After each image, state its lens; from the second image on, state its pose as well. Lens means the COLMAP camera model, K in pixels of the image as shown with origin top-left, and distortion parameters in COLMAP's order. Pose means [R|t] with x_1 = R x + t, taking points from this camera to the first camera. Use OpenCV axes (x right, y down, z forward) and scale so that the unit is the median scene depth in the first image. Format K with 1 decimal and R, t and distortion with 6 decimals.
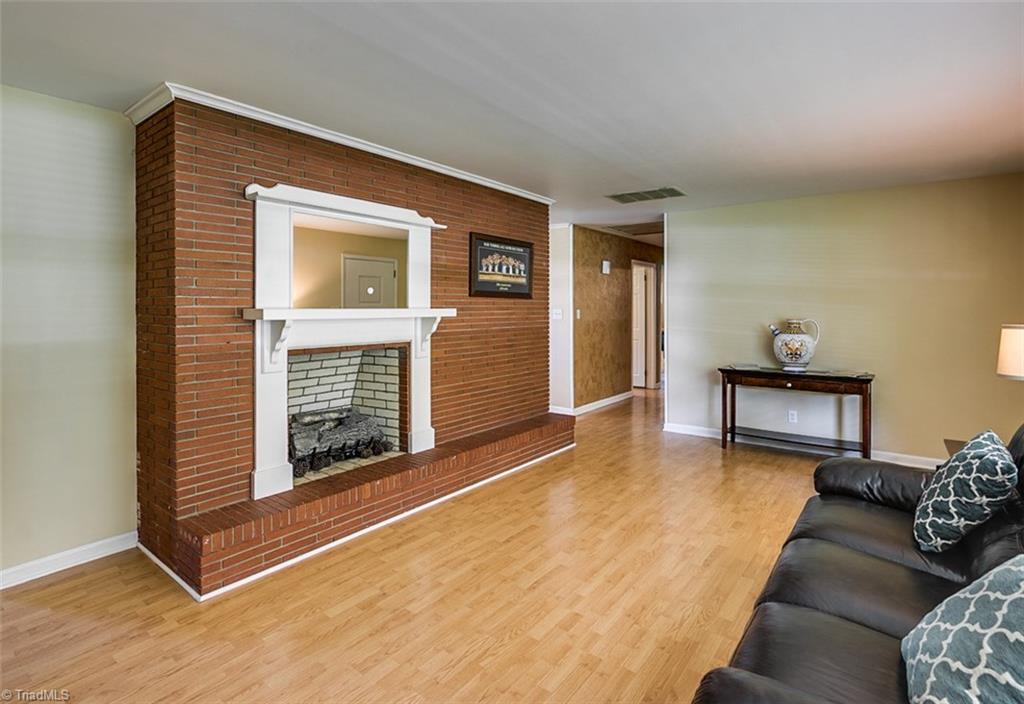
lens RADIAL K [[509.3, 0, 487.5], [0, 509.3, 306.4], [0, 0, 1]] dist [-0.012438, 0.000703]
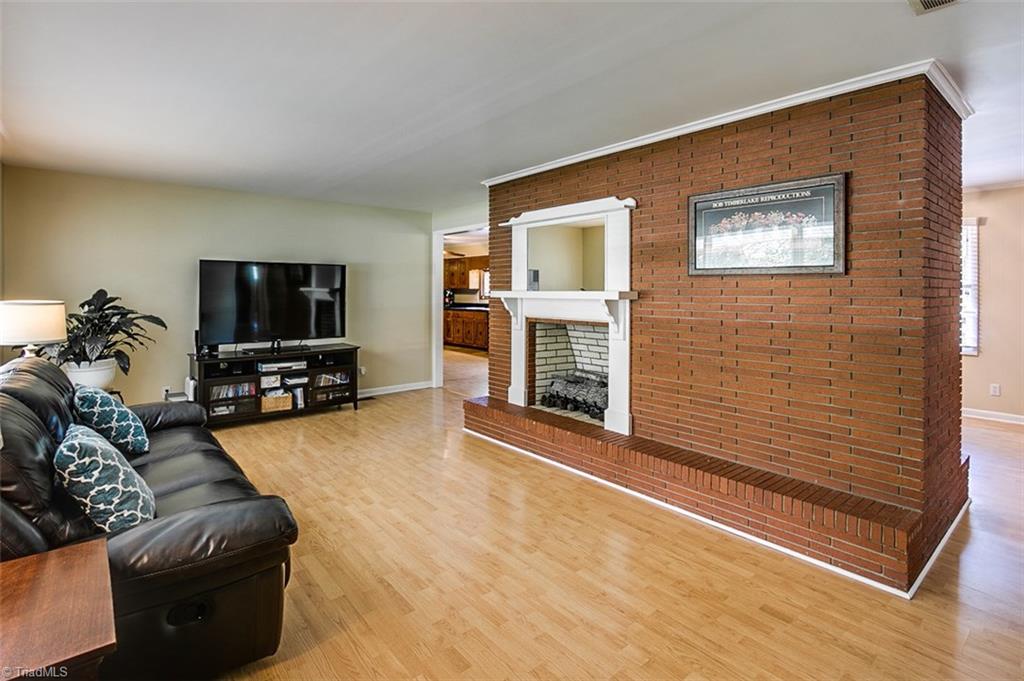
lens RADIAL K [[498.5, 0, 518.7], [0, 498.5, 291.6], [0, 0, 1]] dist [-0.008549, 0.000491]
pose [[-0.182983, 0.002614, -0.983113, 0.942724], [0.002802, 0.999994, 0.002137, 0.001886], [0.983112, -0.002364, -0.182989, 1.060004]]
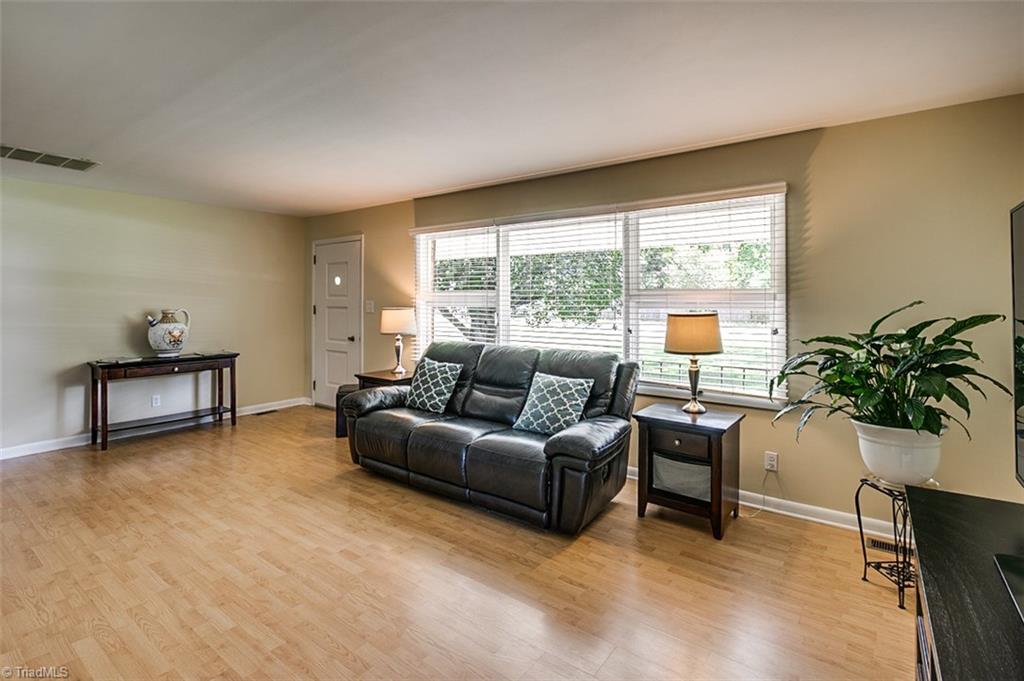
lens RADIAL K [[498.5, 0, 509.5], [0, 498.5, 298.0], [0, 0, 1]] dist [-0.008549, 0.000491]
pose [[-0.030349, 0.002148, 0.999537, -0.655920], [-0.005373, 0.999983, -0.002312, -0.001646], [-0.999525, -0.005441, -0.030337, 0.402278]]
